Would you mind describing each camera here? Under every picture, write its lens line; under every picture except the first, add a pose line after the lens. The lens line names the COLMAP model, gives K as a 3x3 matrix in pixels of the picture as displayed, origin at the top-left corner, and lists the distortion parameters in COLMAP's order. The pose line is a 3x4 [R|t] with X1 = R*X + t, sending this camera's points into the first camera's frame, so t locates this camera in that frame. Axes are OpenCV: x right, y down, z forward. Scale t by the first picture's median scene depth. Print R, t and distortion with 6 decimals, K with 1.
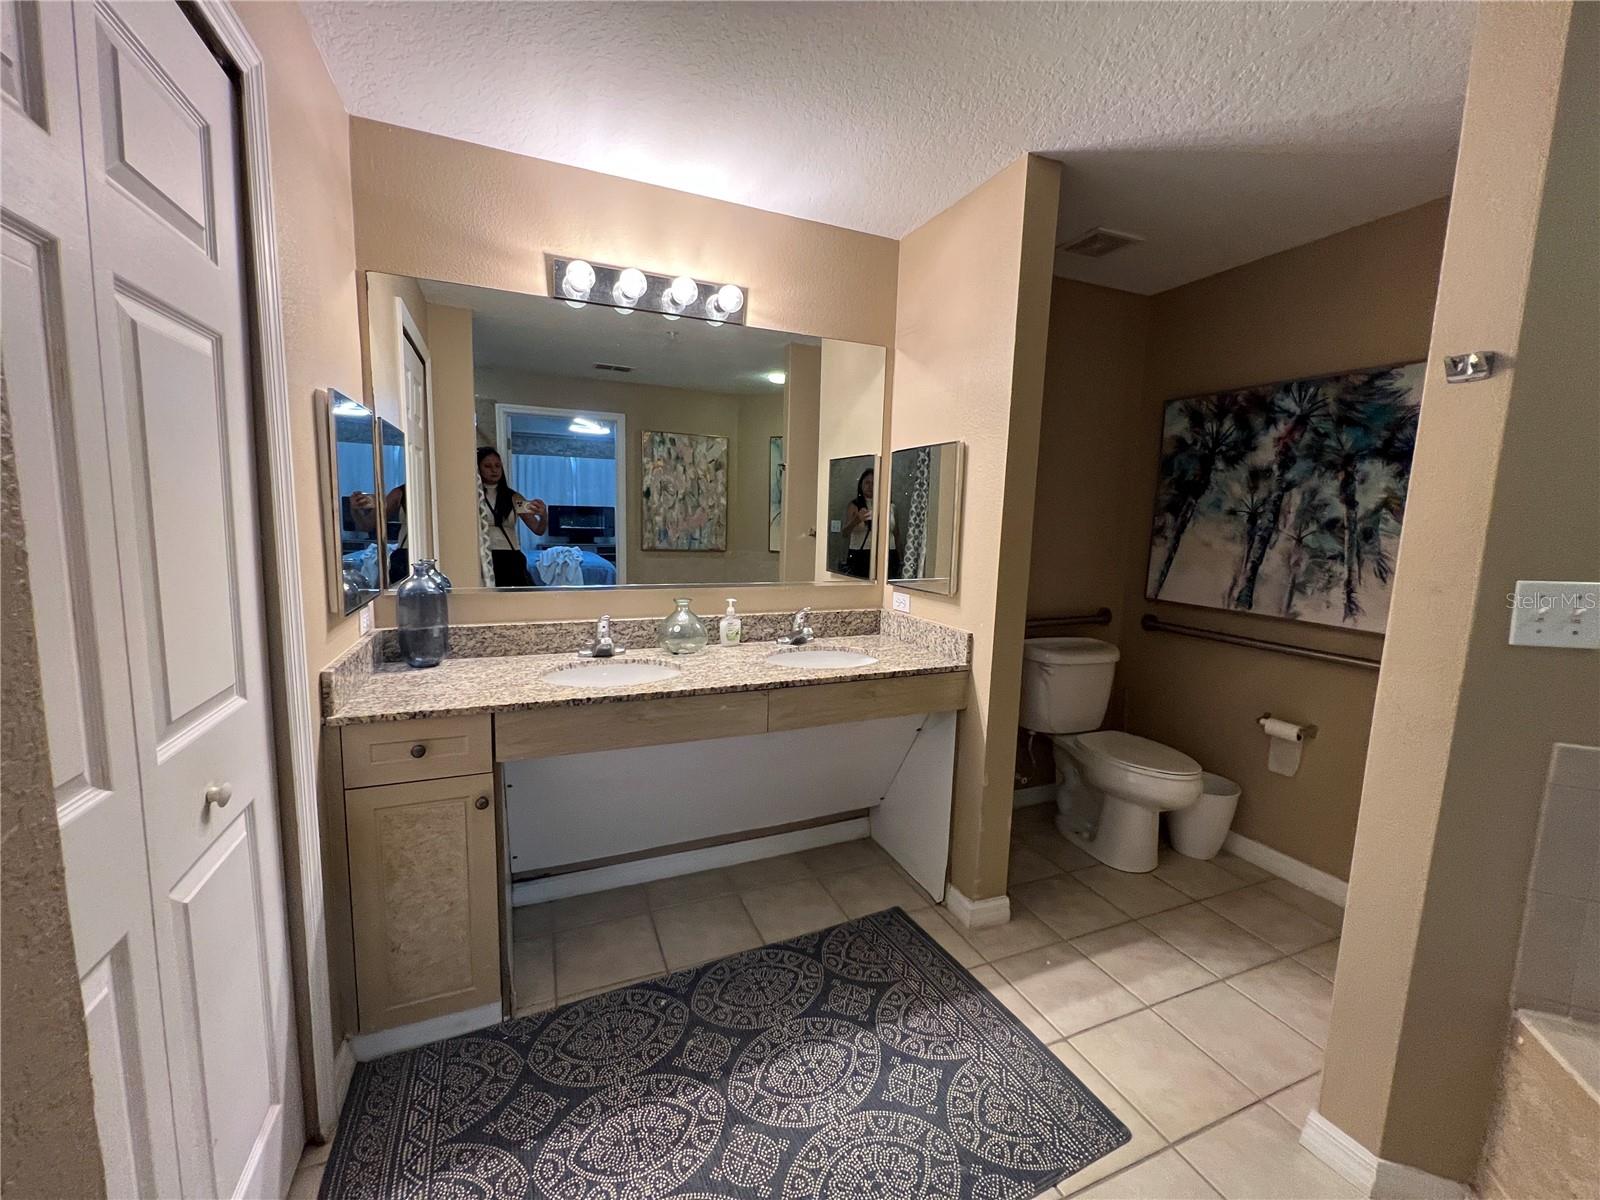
lens RADIAL K [[641.5, 0, 797.5], [0, 641.5, 598.2], [0, 0, 1]] dist [-0.001936, -0.000425]
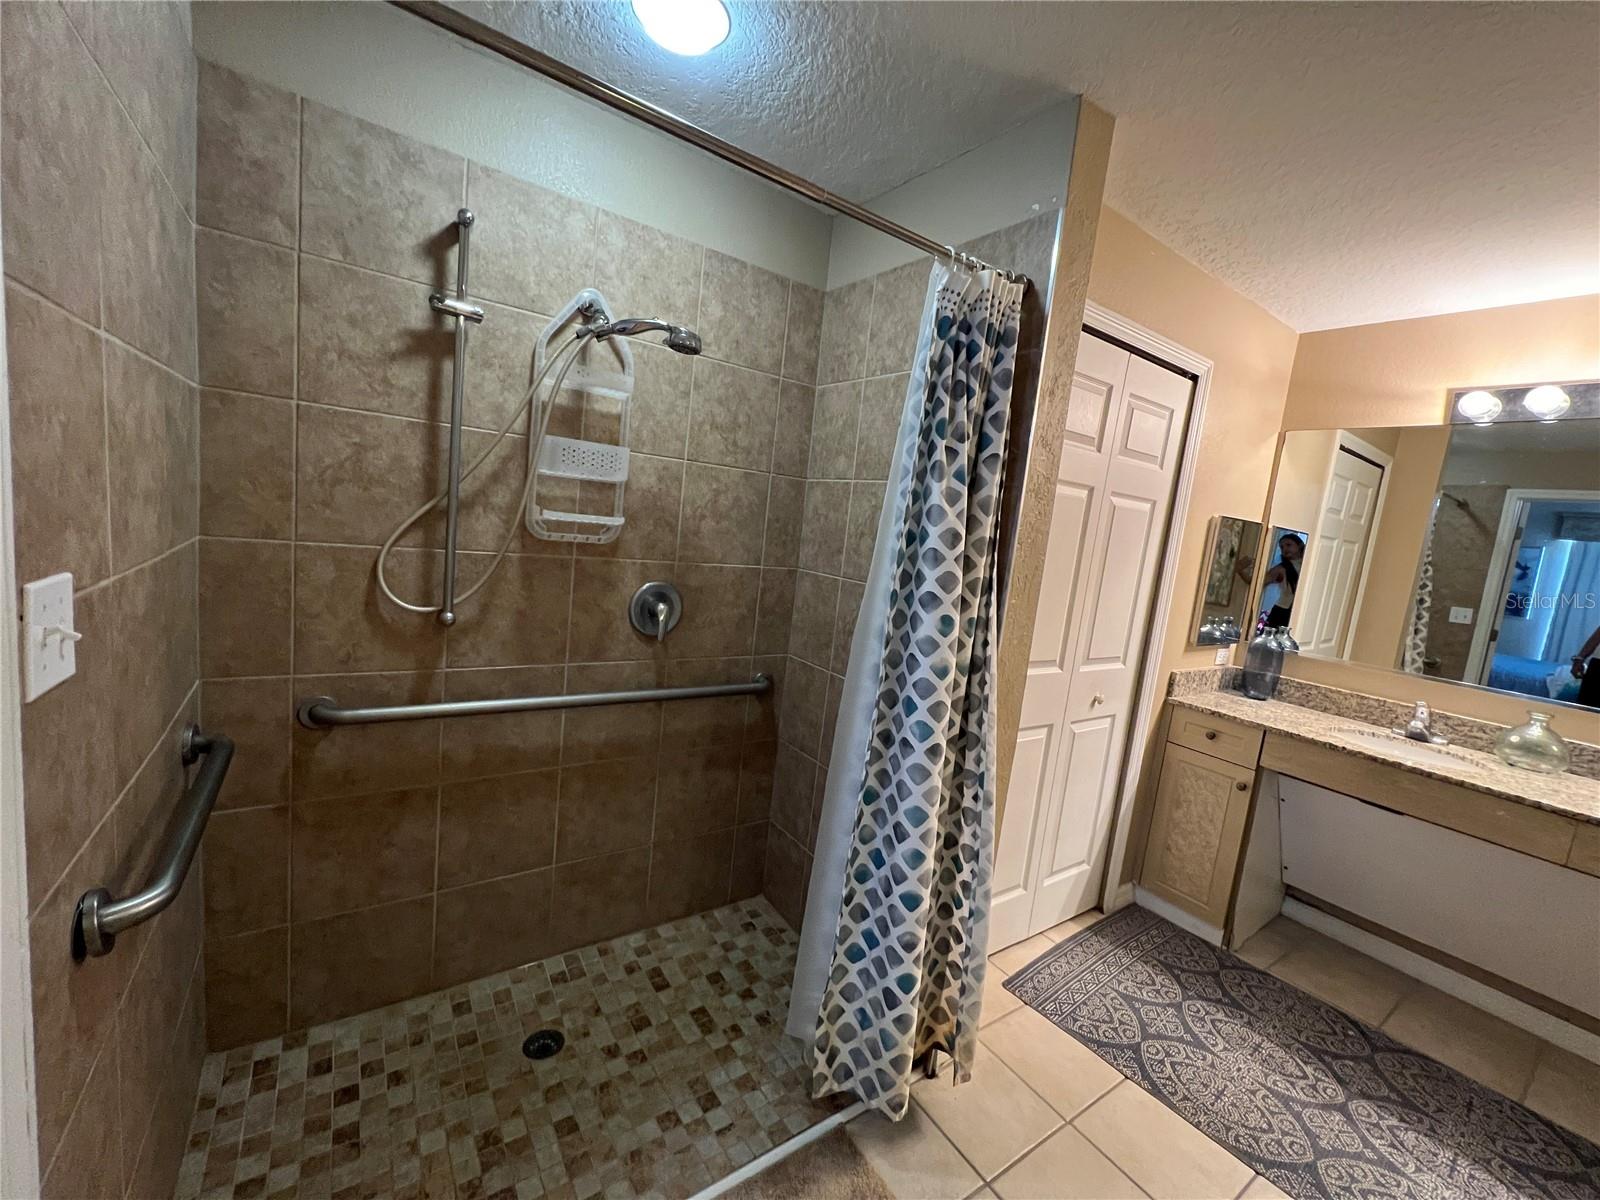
lens RADIAL K [[641.5, 0, 797.5], [0, 641.5, 598.2], [0, 0, 1]] dist [-0.001936, -0.000425]
pose [[0.208005, 0.116618, -0.971151, 0.466792], [-0.226263, 0.971674, 0.068219, 0.019220], [0.951598, 0.205545, 0.228499, -0.277012]]
